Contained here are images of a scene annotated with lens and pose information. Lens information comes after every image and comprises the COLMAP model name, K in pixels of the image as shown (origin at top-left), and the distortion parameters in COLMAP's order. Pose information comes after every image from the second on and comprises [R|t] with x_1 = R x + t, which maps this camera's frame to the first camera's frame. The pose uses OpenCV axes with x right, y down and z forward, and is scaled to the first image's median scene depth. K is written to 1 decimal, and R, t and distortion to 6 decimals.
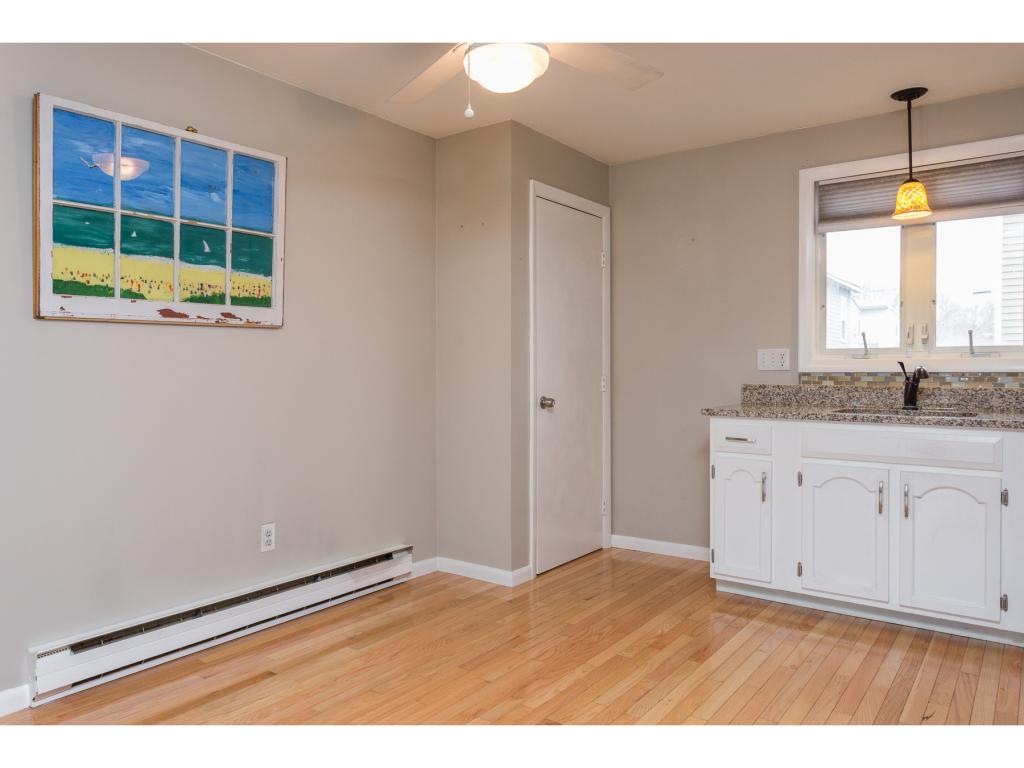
lens RADIAL K [[743.4, 0, 457.8], [0, 743.4, 377.1], [0, 0, 1]] dist [0.012987, -0.005866]
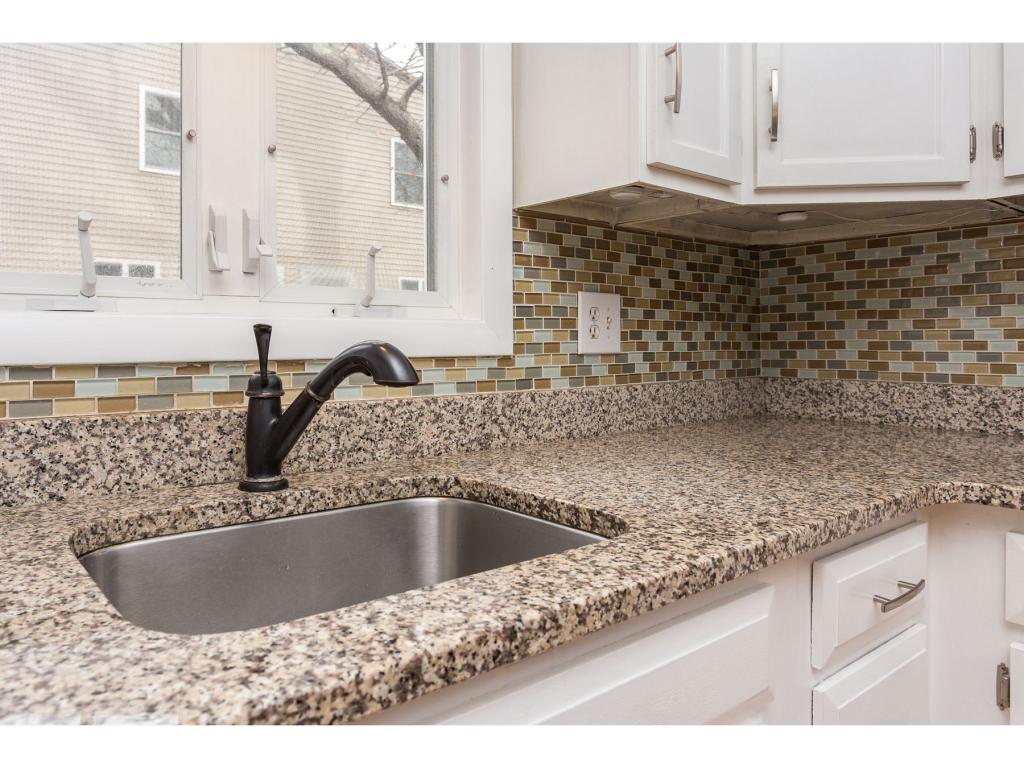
lens RADIAL K [[690.0, 0, 443.8], [0, 690.0, 325.0], [0, 0, 1]] dist [-0.019675, 0.014201]
pose [[0.241366, 0.023799, 0.970142, 0.370578], [0.014489, 0.999499, -0.028124, -0.012440], [-0.970326, 0.020845, 0.240900, 0.895591]]
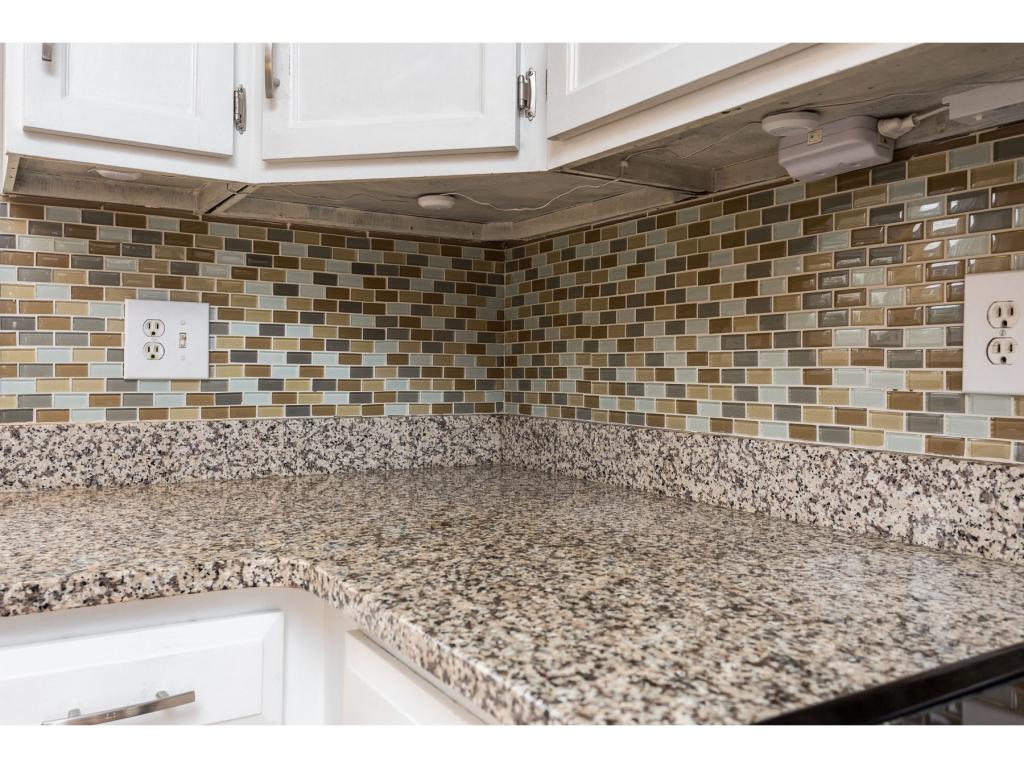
lens RADIAL K [[835.5, 0, 500.1], [0, 835.5, 355.5], [0, 0, 1]] dist [0.004243, 0.008591]
pose [[0.343673, 0.020026, 0.938876, 0.488055], [0.002704, 0.999747, -0.022315, -0.007067], [-0.939085, 0.010208, 0.343532, 0.604100]]
